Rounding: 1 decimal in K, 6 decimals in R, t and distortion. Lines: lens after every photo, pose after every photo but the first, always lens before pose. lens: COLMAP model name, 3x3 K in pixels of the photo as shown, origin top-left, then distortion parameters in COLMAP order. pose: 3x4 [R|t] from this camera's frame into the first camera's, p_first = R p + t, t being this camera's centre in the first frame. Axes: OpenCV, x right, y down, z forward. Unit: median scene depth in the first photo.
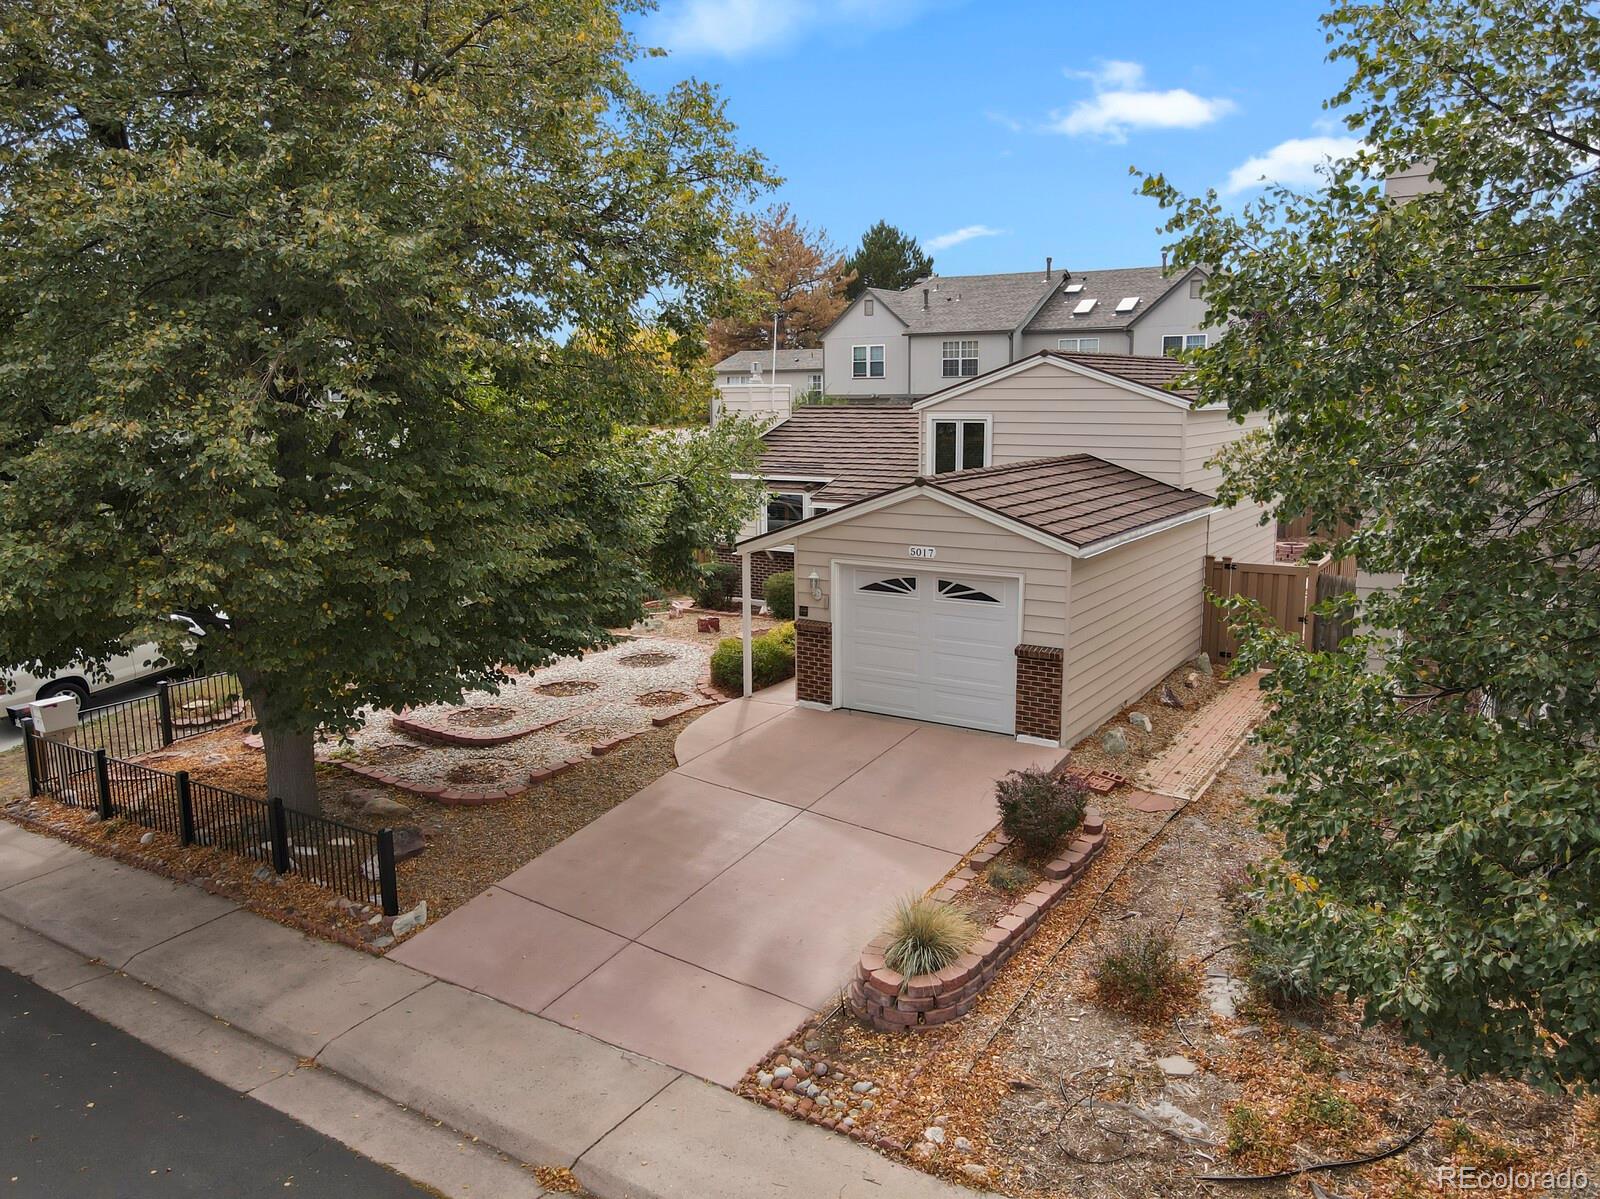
lens RADIAL K [[1178.2, 0, 802.3], [0, 1178.2, 598.8], [0, 0, 1]] dist [0.008240, 0.002495]
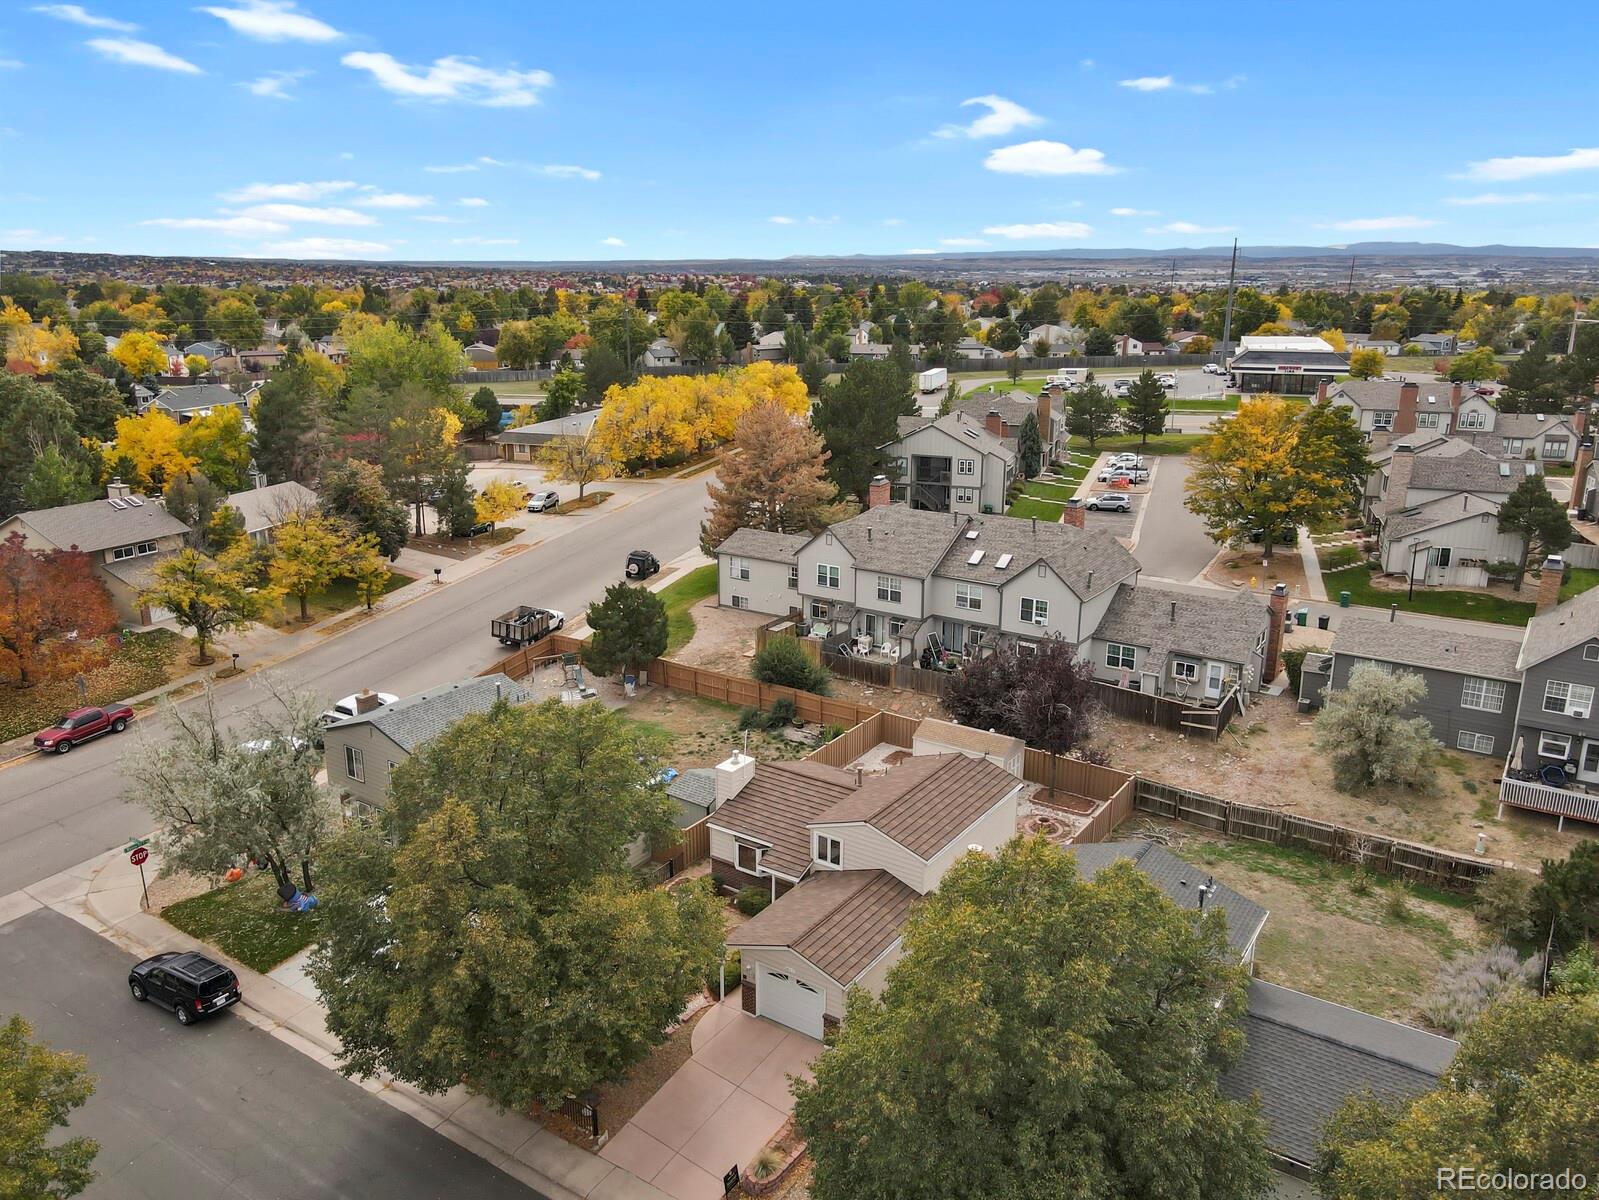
lens RADIAL K [[1177.5, 0, 797.6], [0, 1177.5, 600.6], [0, 0, 1]] dist [0.008240, 0.002495]
pose [[0.999788, 0.013040, -0.015923, 0.180364], [-0.011540, 0.995791, 0.090919, -1.280402], [0.017041, -0.090716, 0.995731, -1.738236]]
